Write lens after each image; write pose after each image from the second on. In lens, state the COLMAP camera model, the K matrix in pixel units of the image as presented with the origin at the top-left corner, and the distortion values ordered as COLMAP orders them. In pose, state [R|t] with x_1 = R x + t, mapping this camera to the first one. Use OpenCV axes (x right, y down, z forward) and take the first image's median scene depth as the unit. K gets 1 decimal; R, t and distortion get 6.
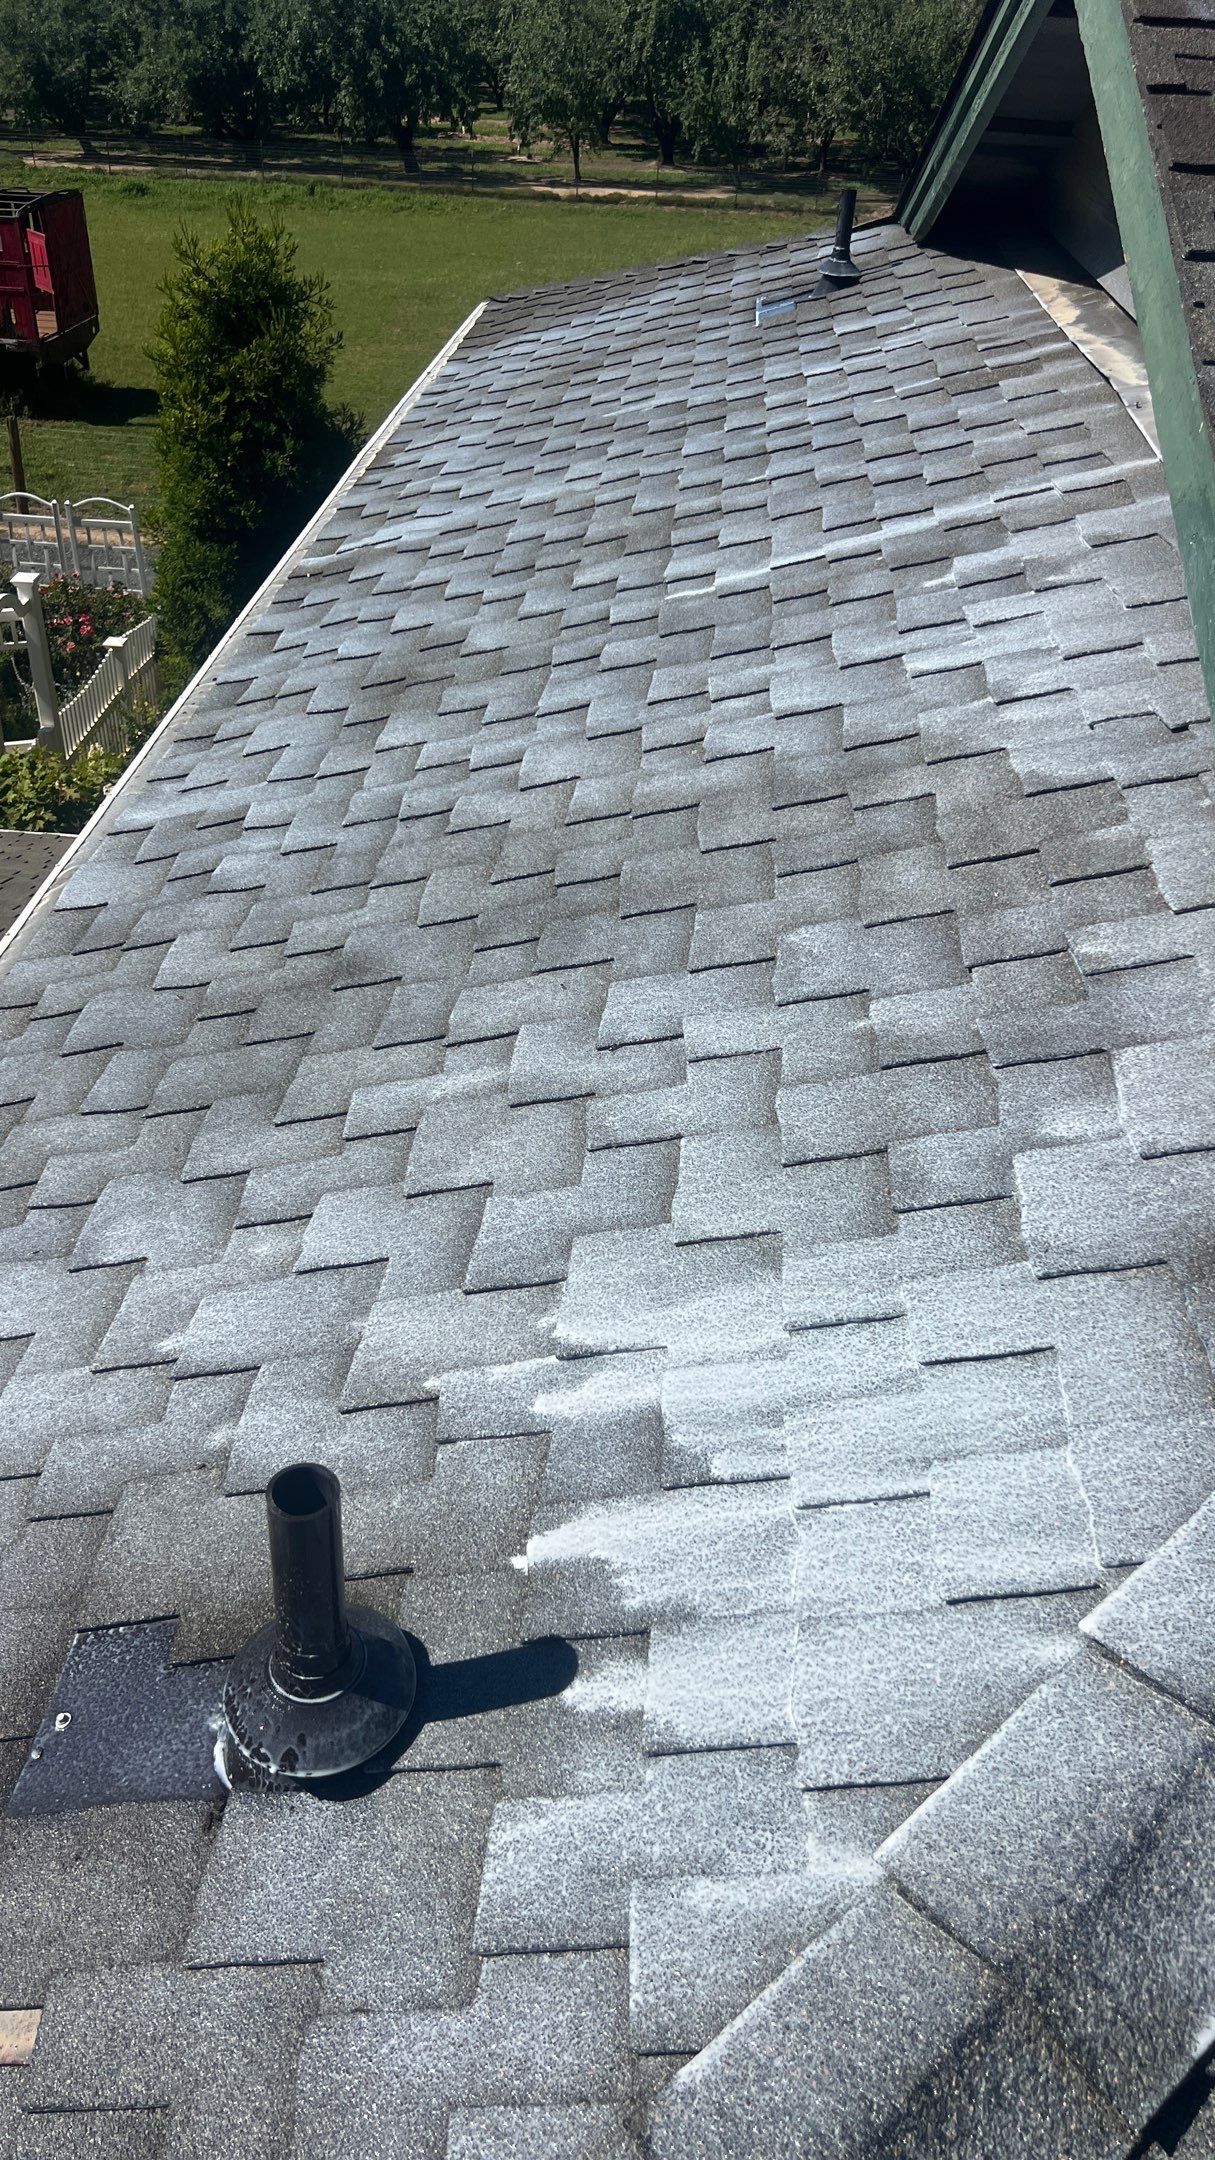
lens RADIAL K [[1622.3, 0, 599.5], [0, 1622.3, 1086.5], [0, 0, 1]] dist [0.062535, -0.083597]
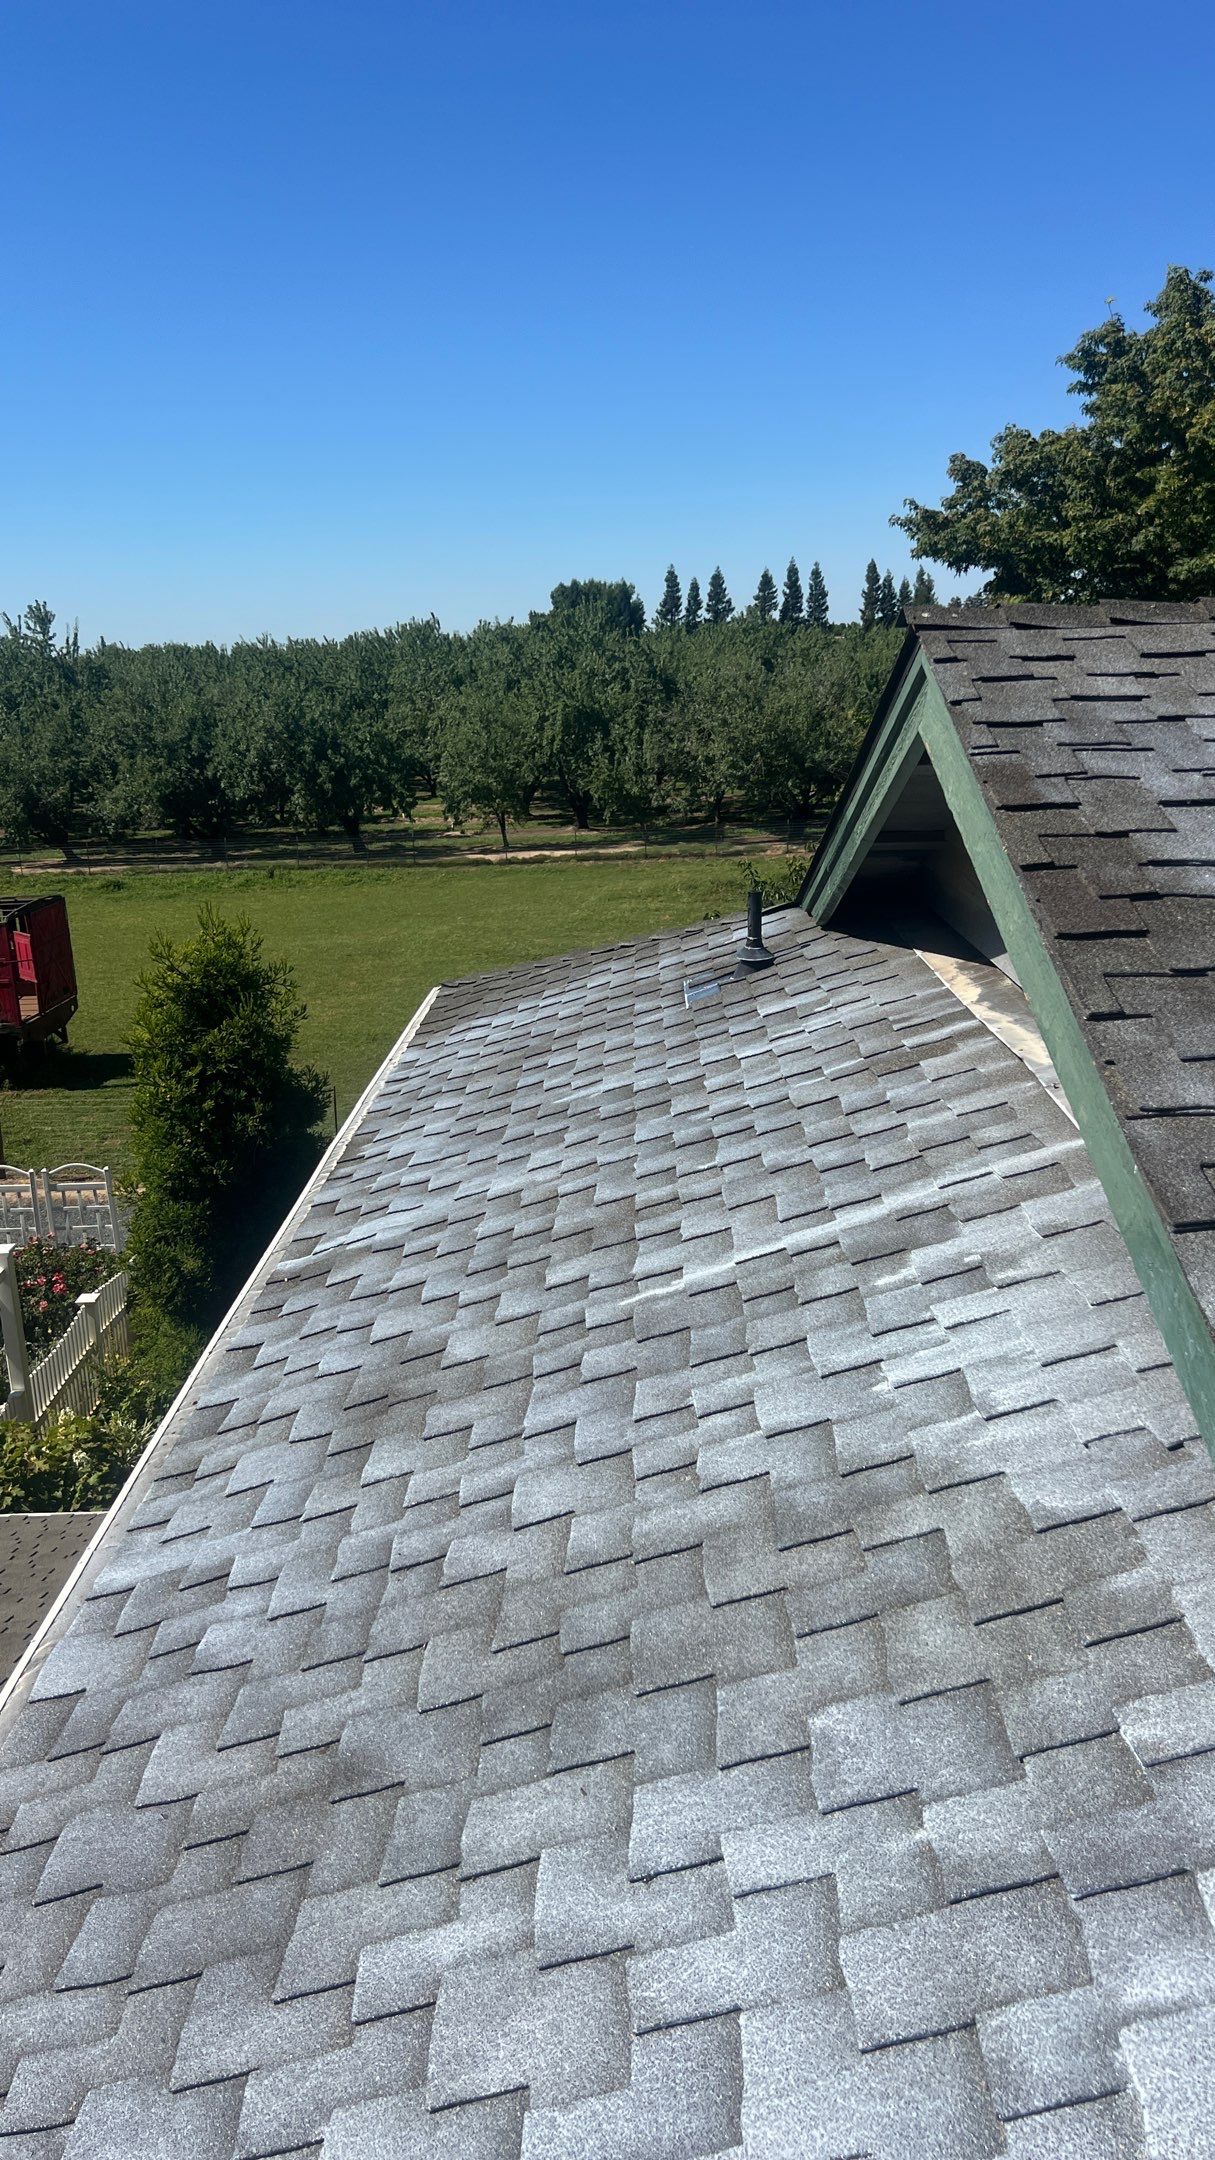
lens RADIAL K [[1622.3, 0, 599.0], [0, 1622.3, 1079.0], [0, 0, 1]] dist [0.062535, -0.083597]
pose [[0.995790, -0.085257, 0.033660, -0.000767], [0.091643, 0.933327, -0.347133, -0.008696], [-0.001820, 0.348757, 0.937212, -0.001061]]
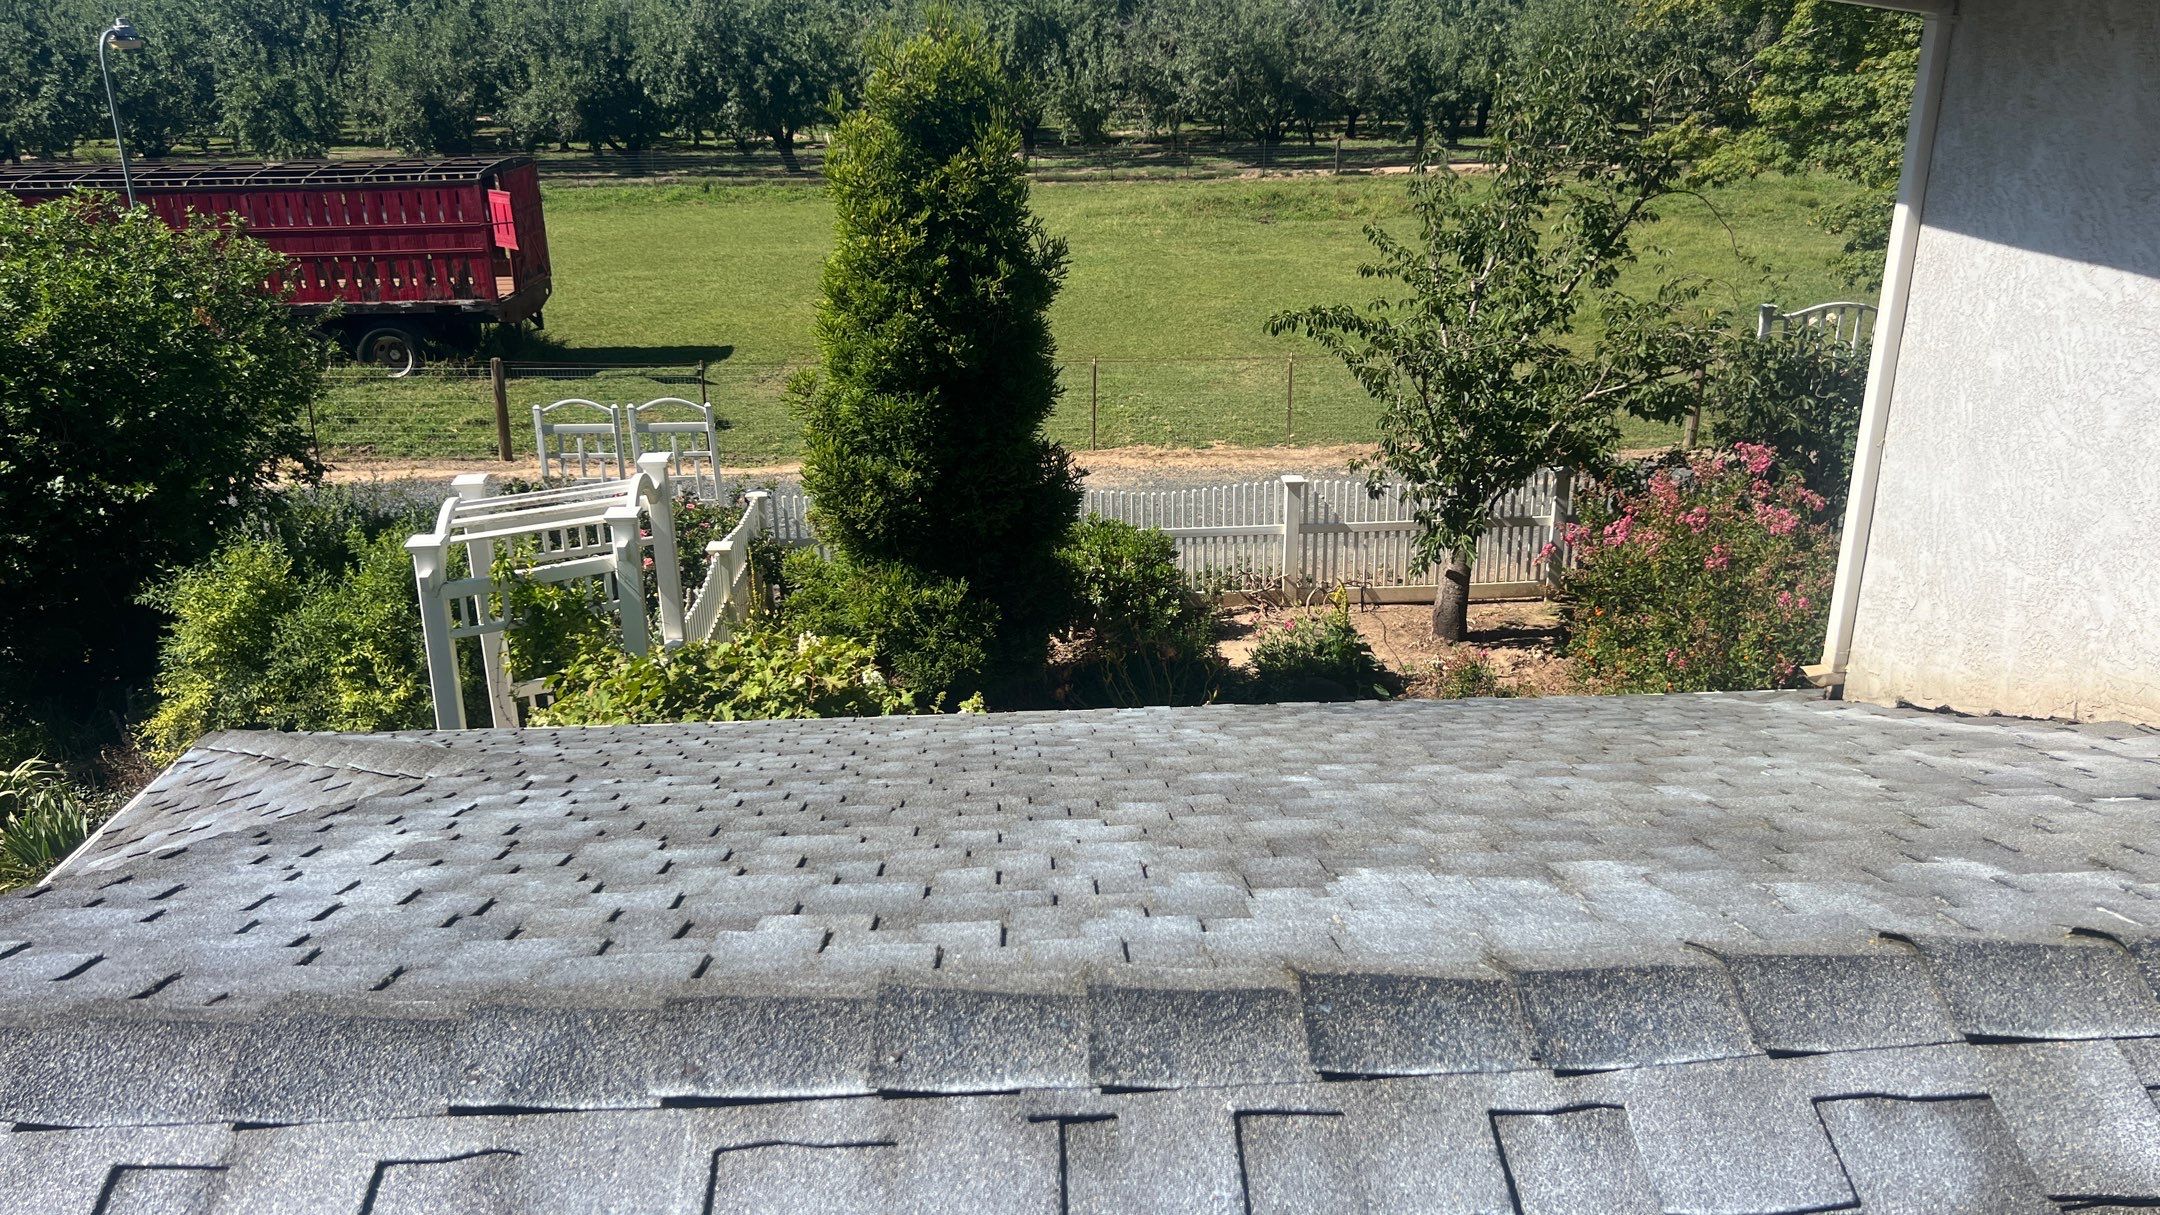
lens RADIAL K [[1622.3, 0, 1061.2], [0, 1622.3, 620.9], [0, 0, 1]] dist [0.062535, -0.083597]
pose [[0.993020, -0.085401, 0.081346, -0.105267], [0.103251, 0.962829, -0.249599, -0.007294], [-0.057006, 0.256256, 0.964927, 0.113362]]
